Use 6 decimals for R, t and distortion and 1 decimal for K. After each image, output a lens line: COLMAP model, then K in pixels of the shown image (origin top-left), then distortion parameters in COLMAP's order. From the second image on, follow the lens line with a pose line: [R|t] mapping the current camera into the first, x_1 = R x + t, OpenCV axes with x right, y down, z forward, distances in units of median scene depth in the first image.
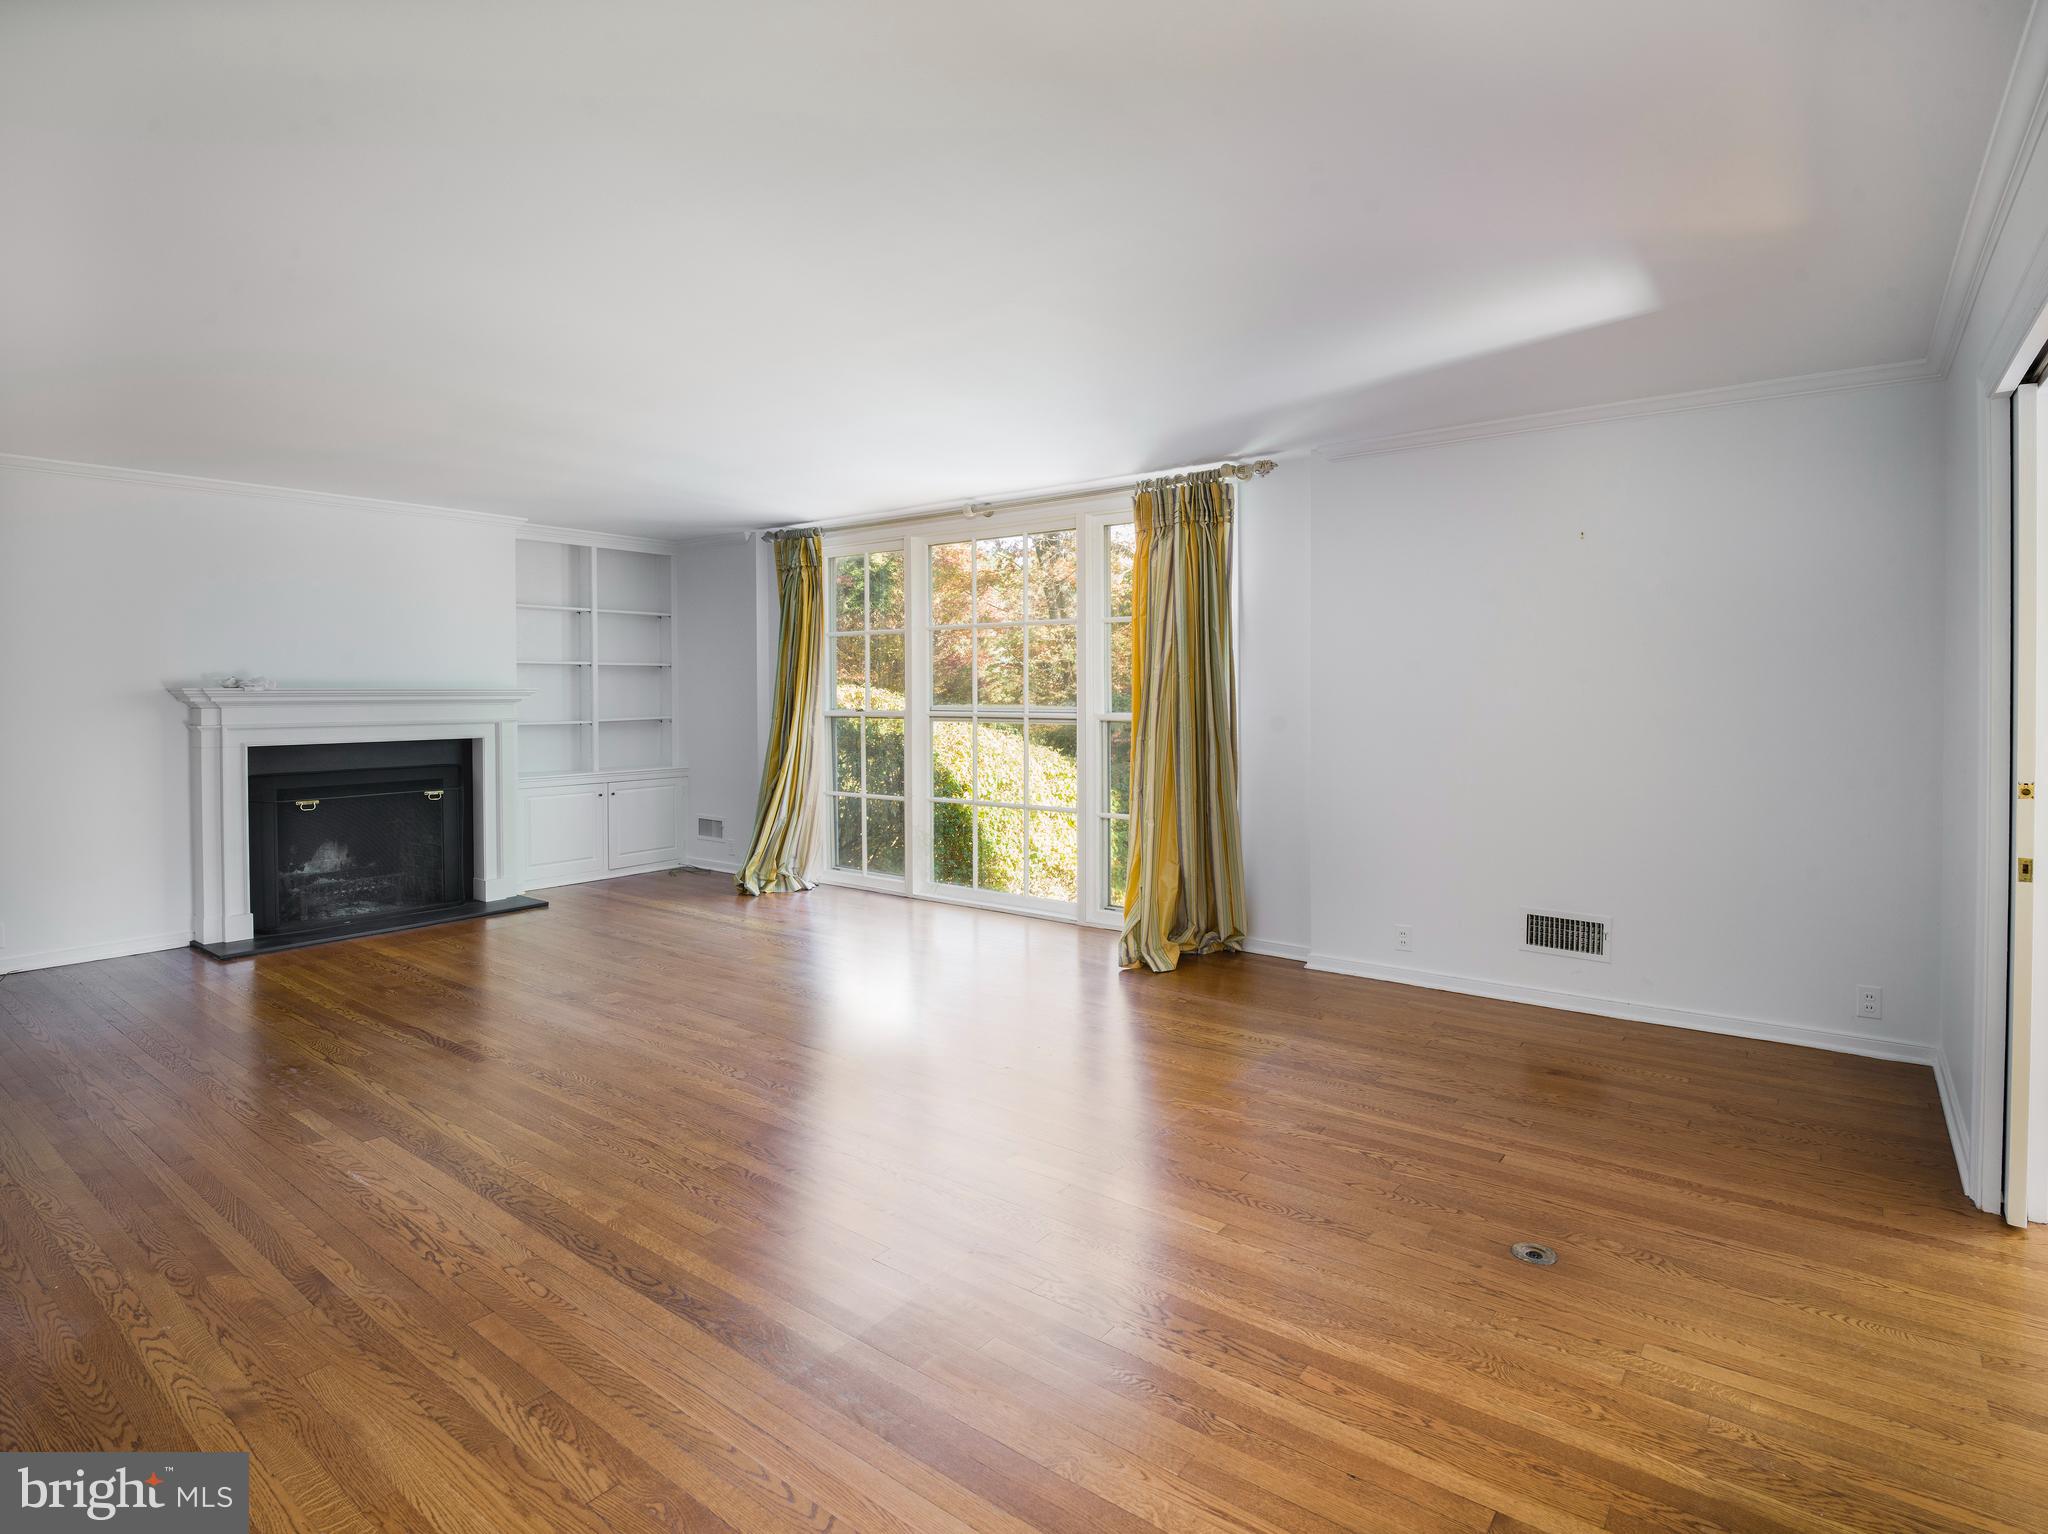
lens RADIAL K [[1064.0, 0, 1031.5], [0, 1064.0, 753.5], [0, 0, 1]] dist [-0.024622, -0.000592]
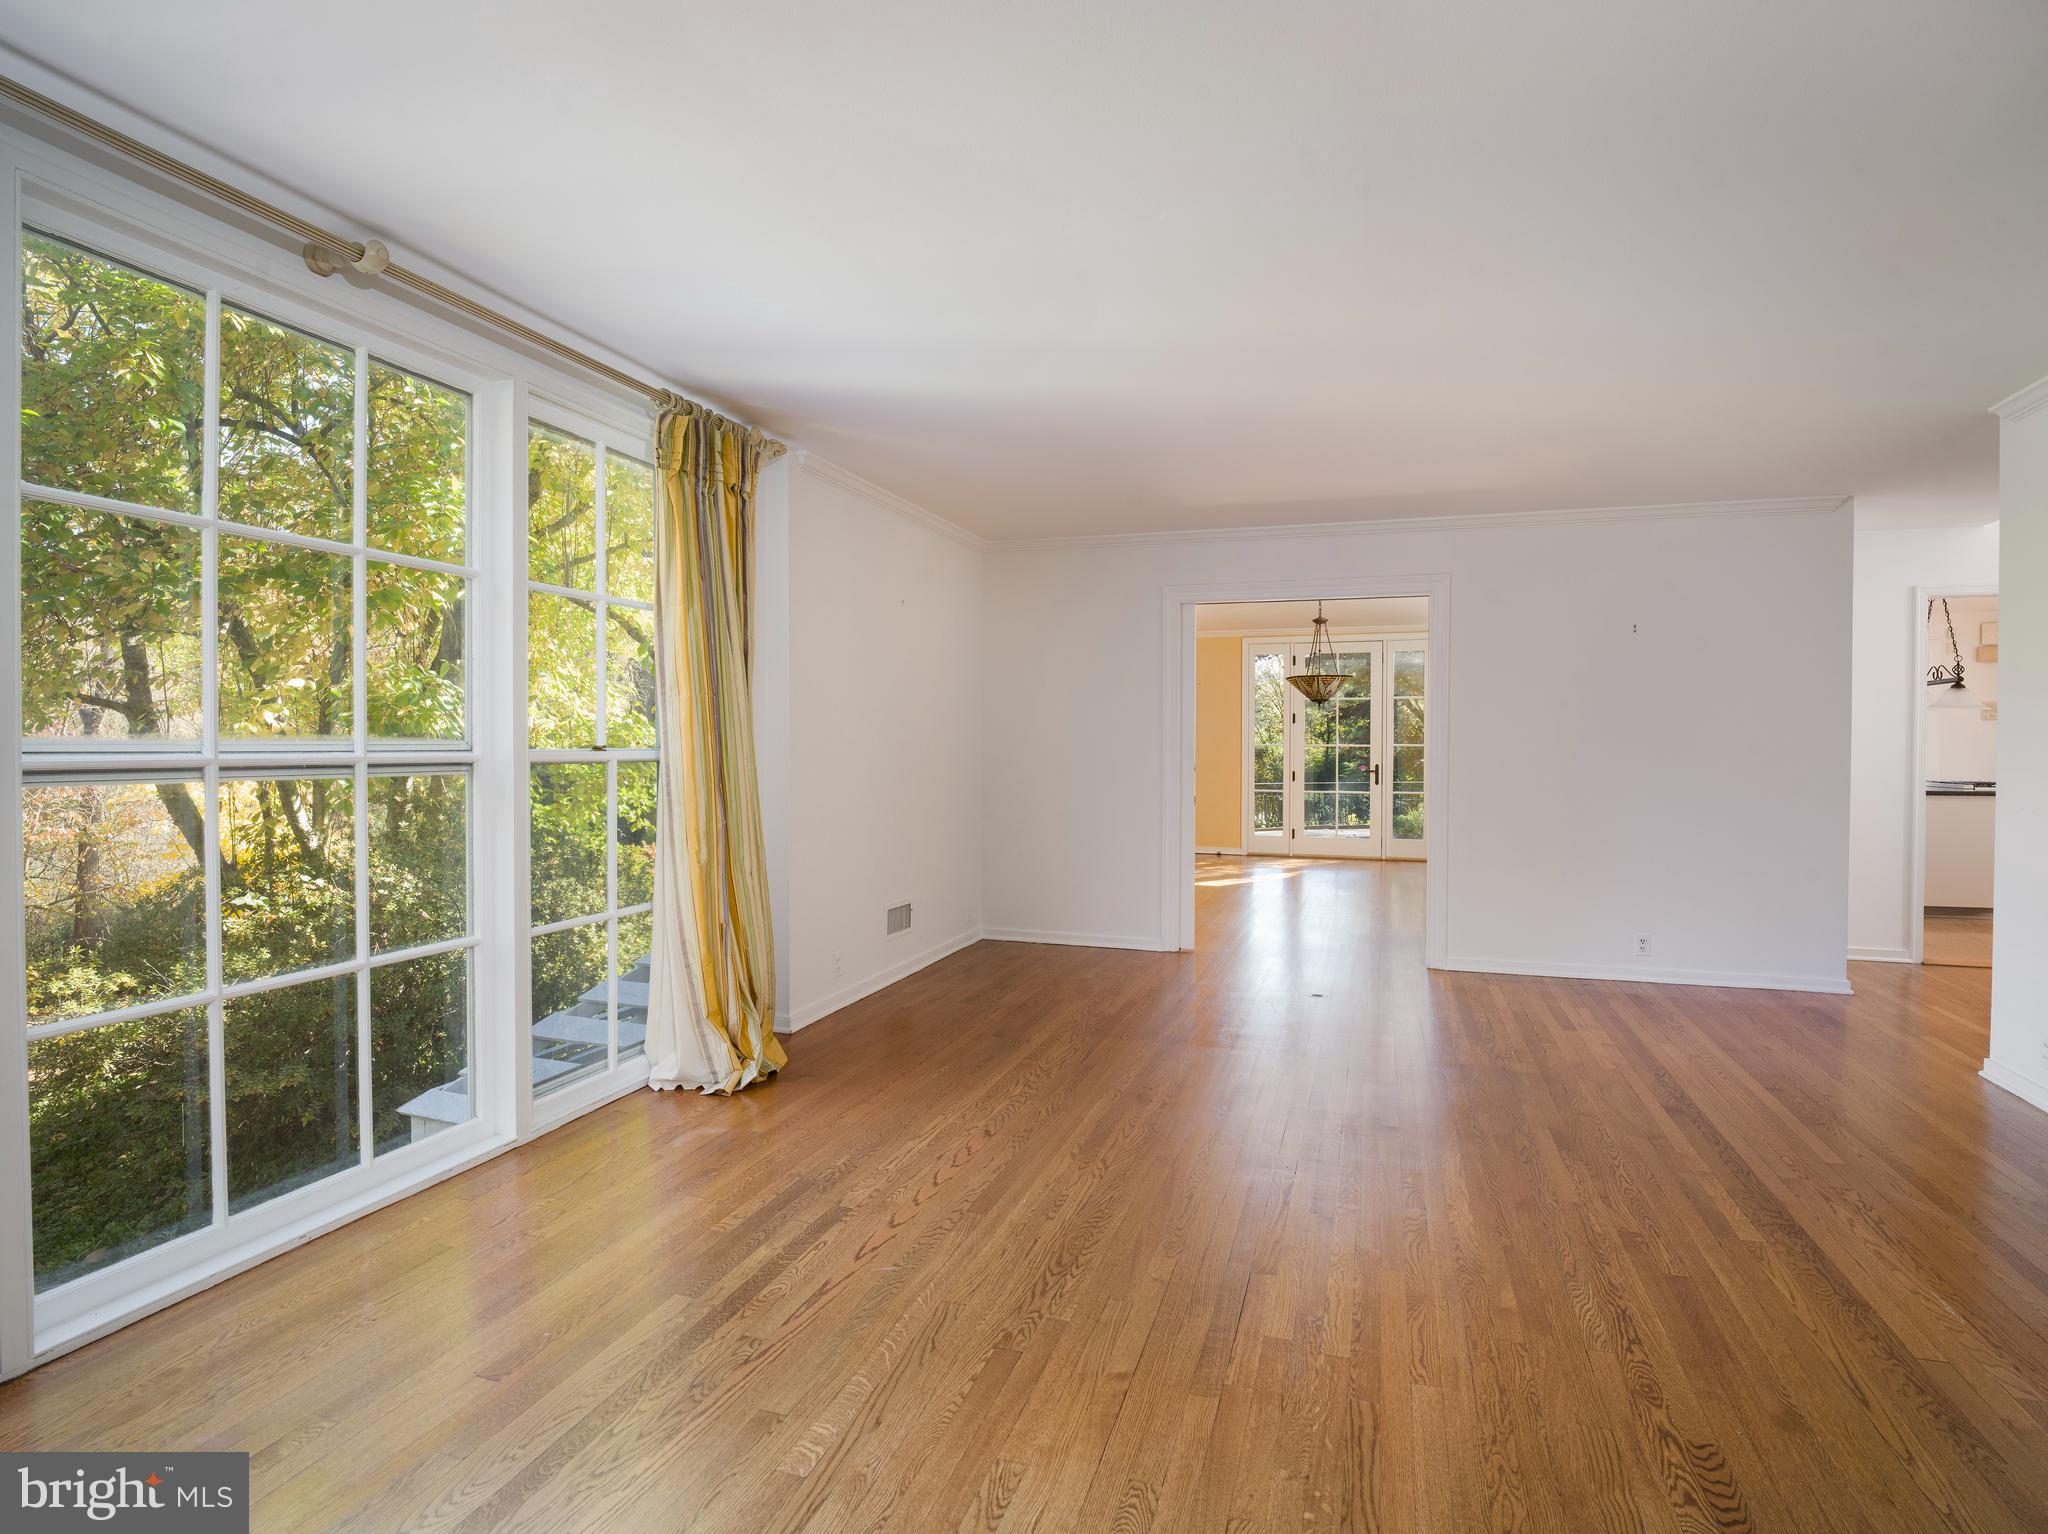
lens RADIAL K [[1064.0, 0, 1031.5], [0, 1064.0, 753.5], [0, 0, 1]] dist [-0.024622, -0.000592]
pose [[-0.329302, -0.005131, 0.944211, -0.798512], [0.058398, 0.997960, 0.025790, -0.059275], [-0.942417, 0.063633, -0.328331, 1.307454]]
